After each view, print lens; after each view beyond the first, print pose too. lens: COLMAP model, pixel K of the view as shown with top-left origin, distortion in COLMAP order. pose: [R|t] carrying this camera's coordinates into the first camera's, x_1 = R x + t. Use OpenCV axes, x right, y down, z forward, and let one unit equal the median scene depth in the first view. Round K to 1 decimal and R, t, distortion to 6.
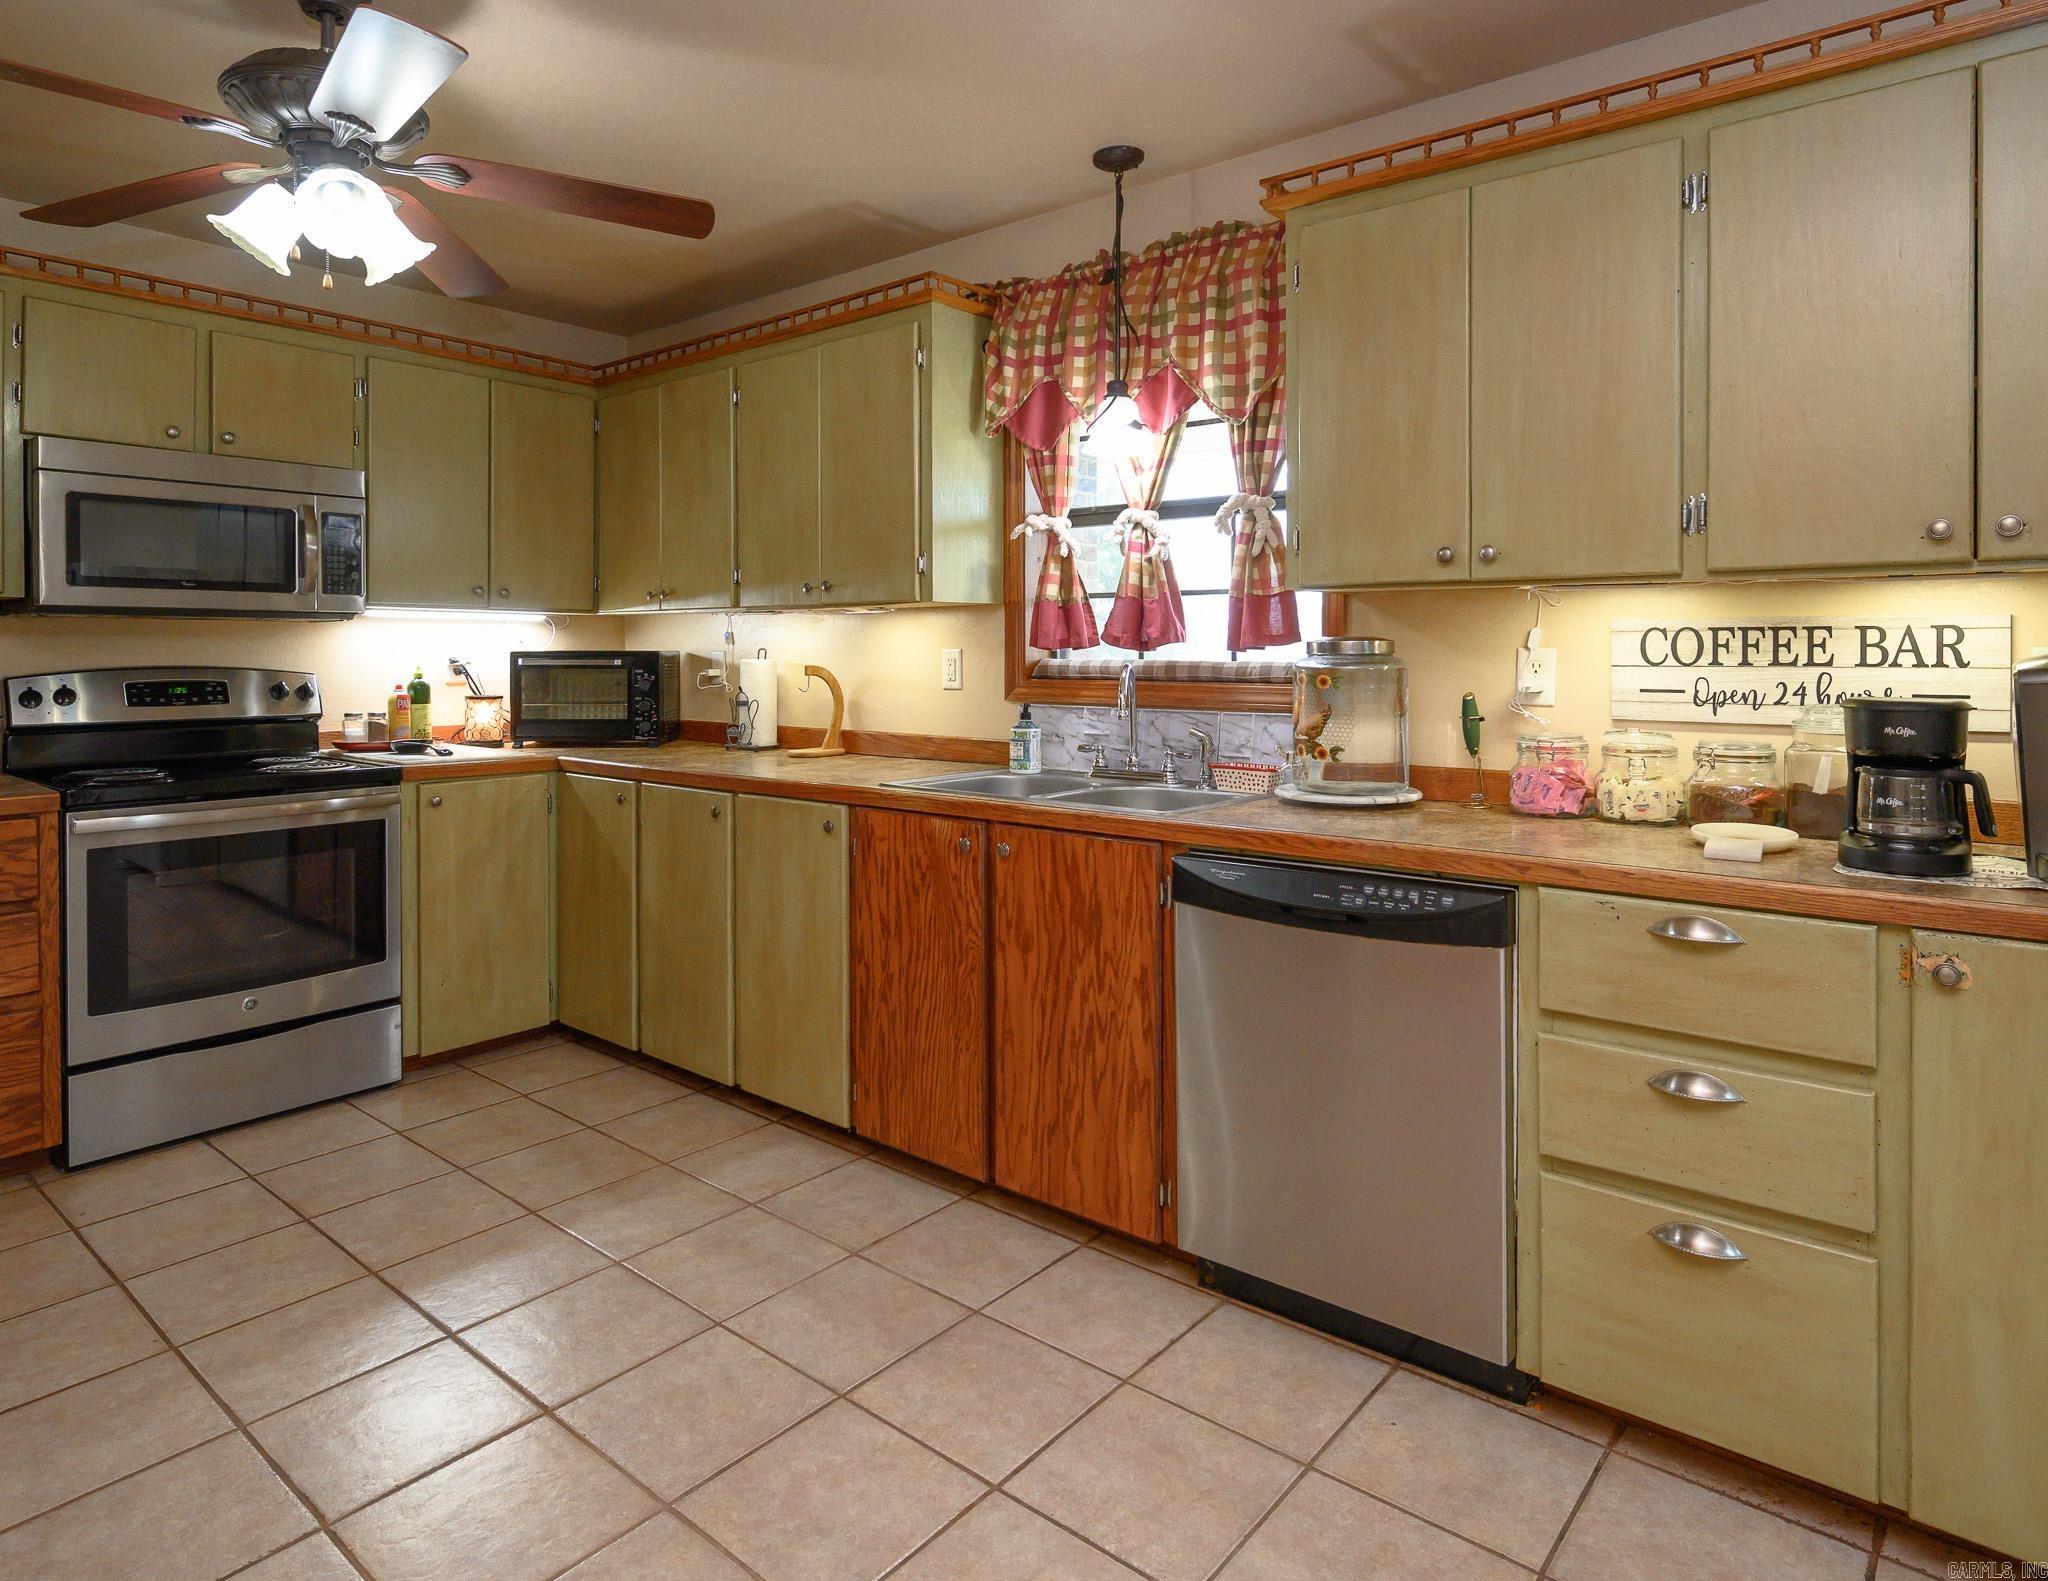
lens RADIAL K [[1189.6, 0, 1010.7], [0, 1189.6, 674.6], [0, 0, 1]] dist [-0.015927, -0.000101]
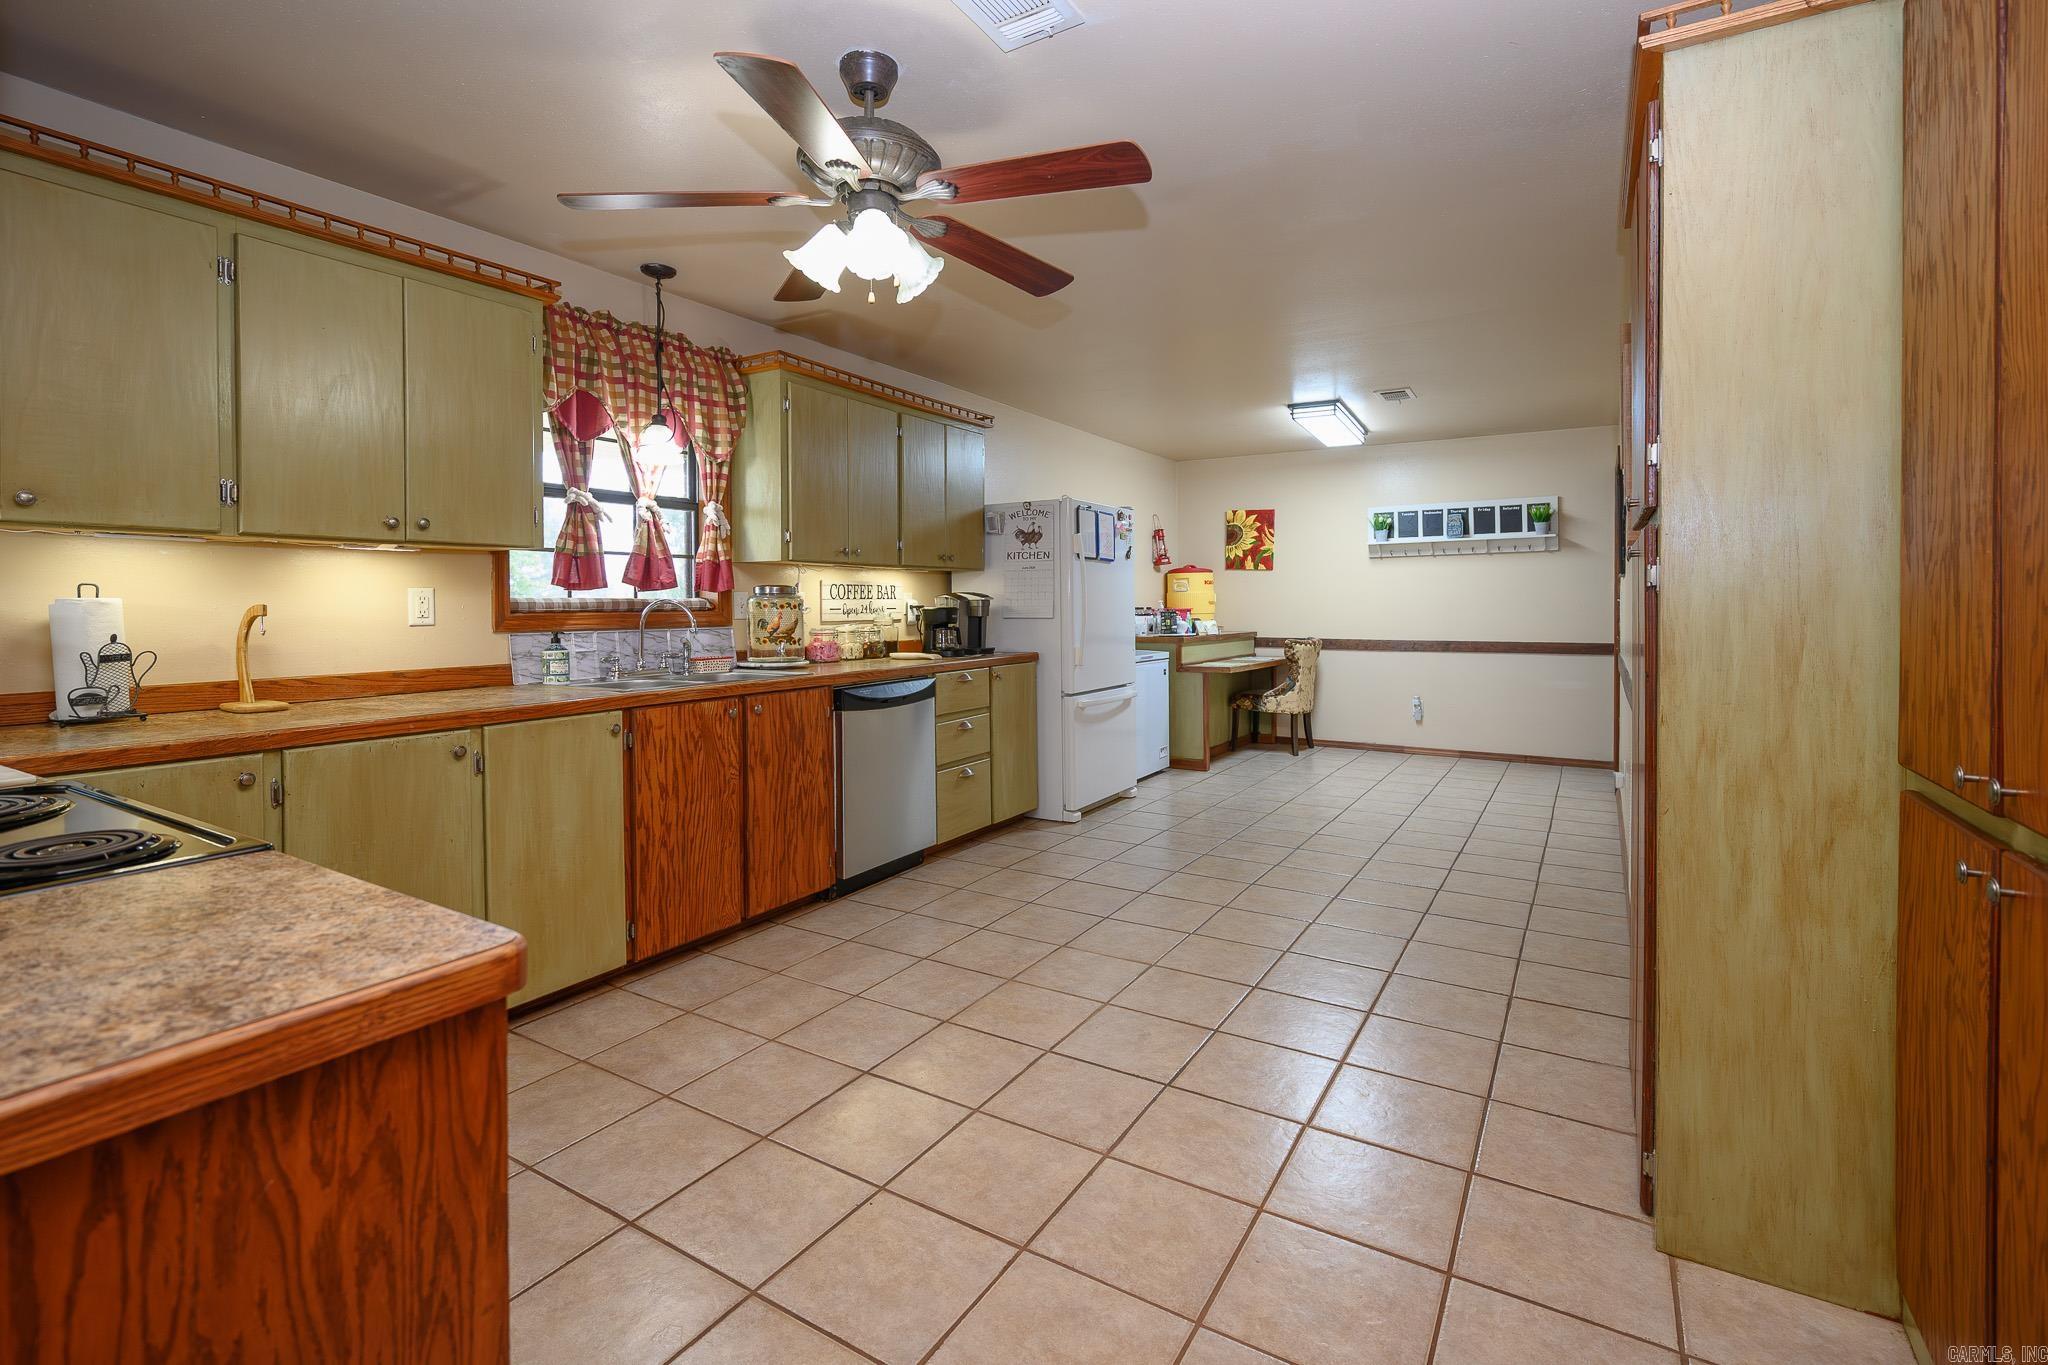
lens RADIAL K [[919.6, 0, 1044.1], [0, 919.6, 619.3], [0, 0, 1]] dist [-0.003530, -0.001208]
pose [[-0.157692, -0.018100, 0.987322, -1.195409], [0.024144, 0.999462, 0.022179, 0.002430], [-0.987193, 0.027335, -0.157170, 0.719457]]
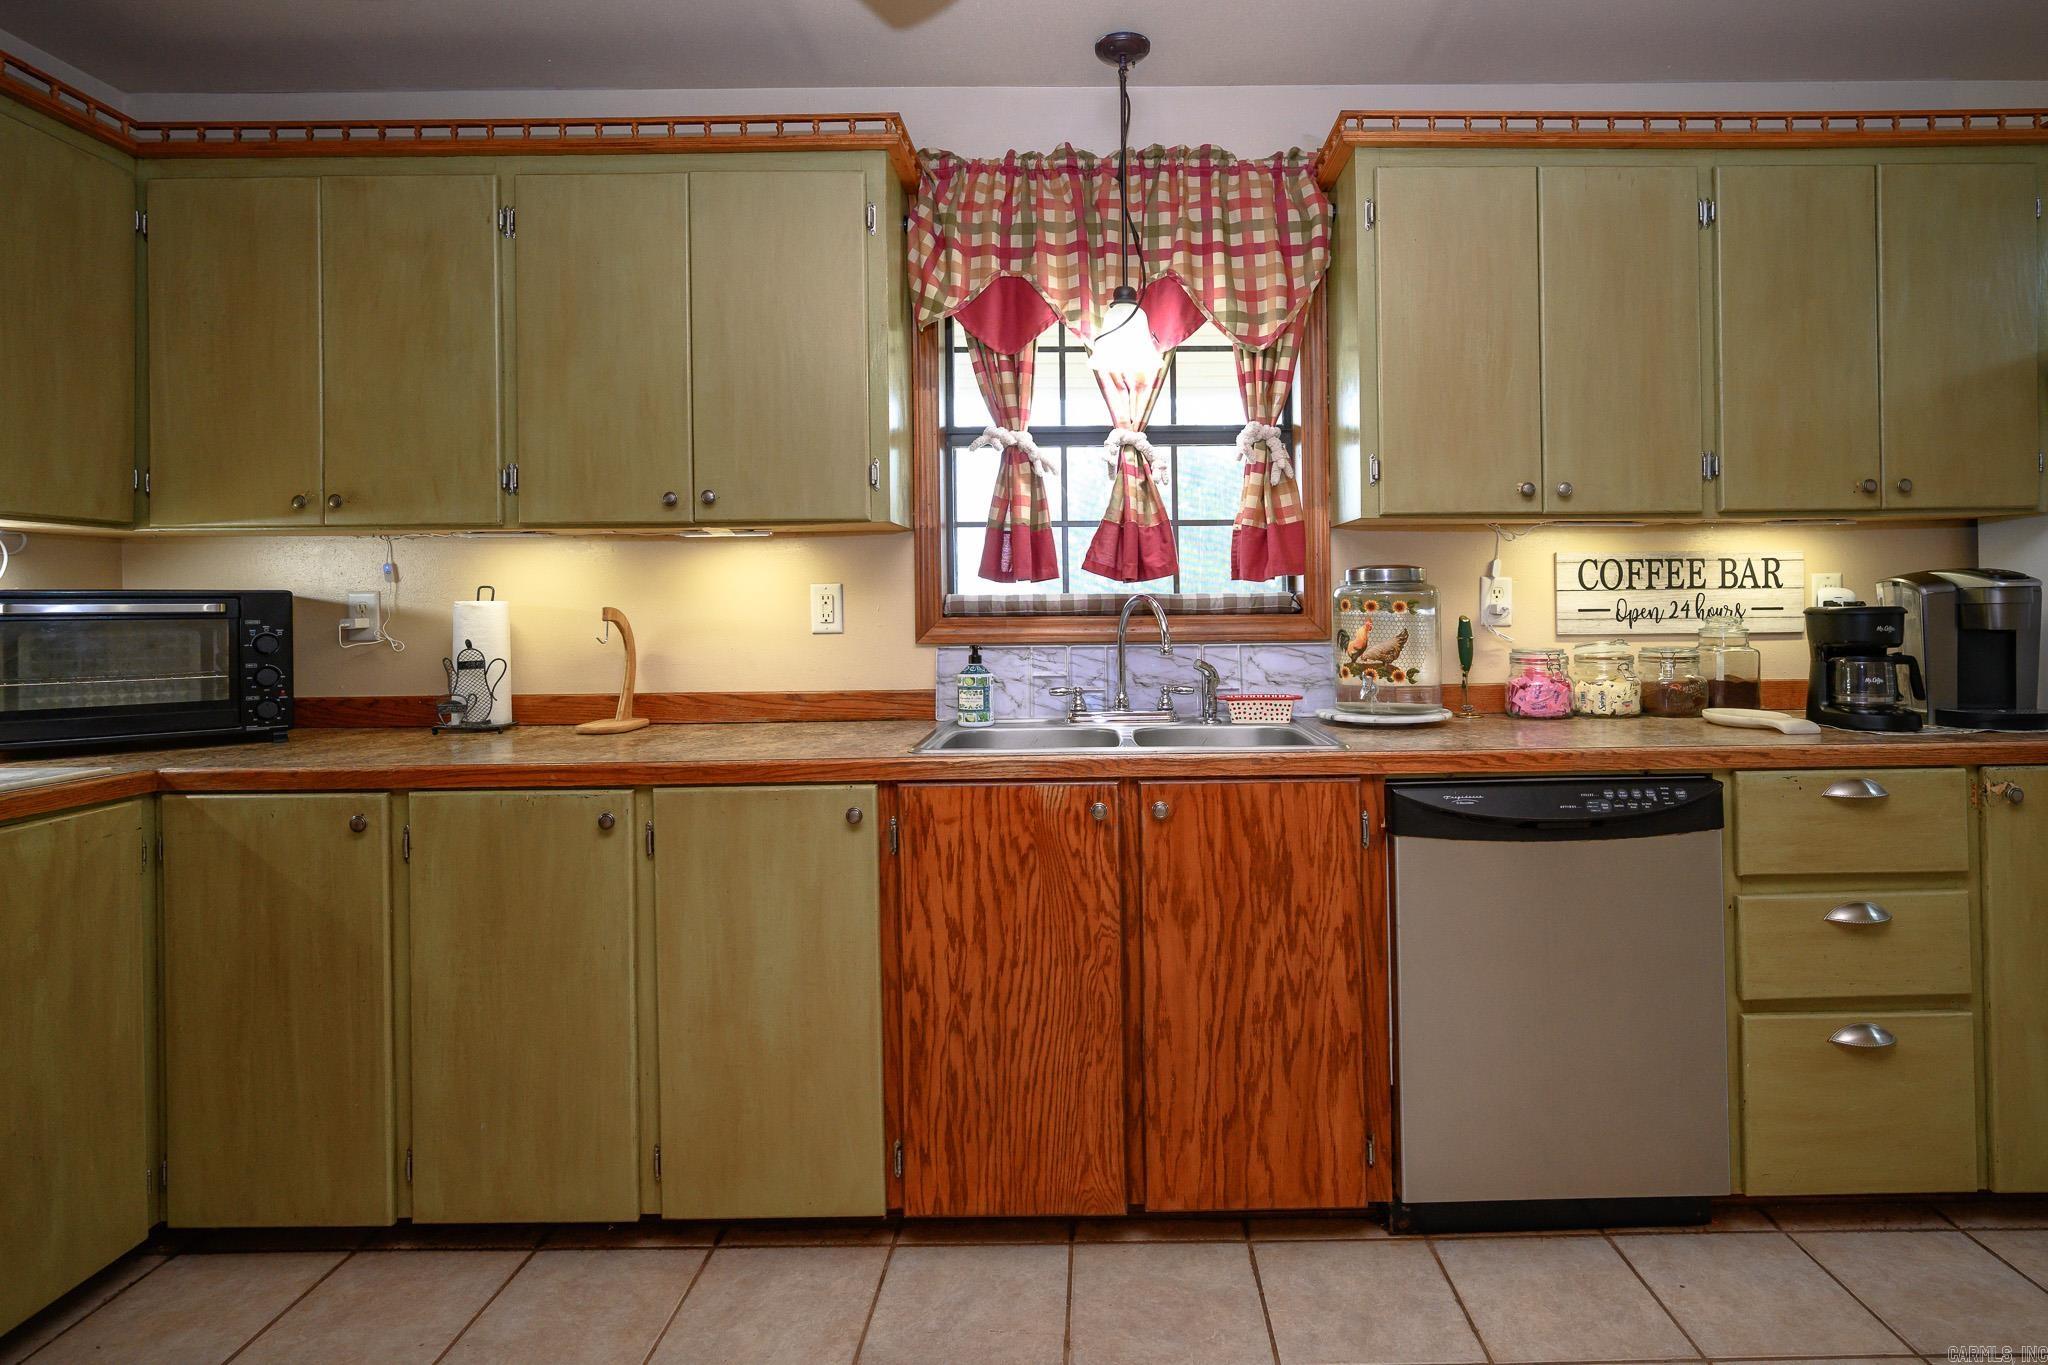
lens RADIAL K [[1076.9, 0, 1084.5], [0, 1076.9, 608.2], [0, 0, 1]] dist [-0.002640, -0.002777]
pose [[0.764567, -0.011712, 0.644438, -0.484940], [0.024088, 0.999656, -0.010411, 0.008743], [-0.644094, 0.023483, 0.764586, 0.397563]]
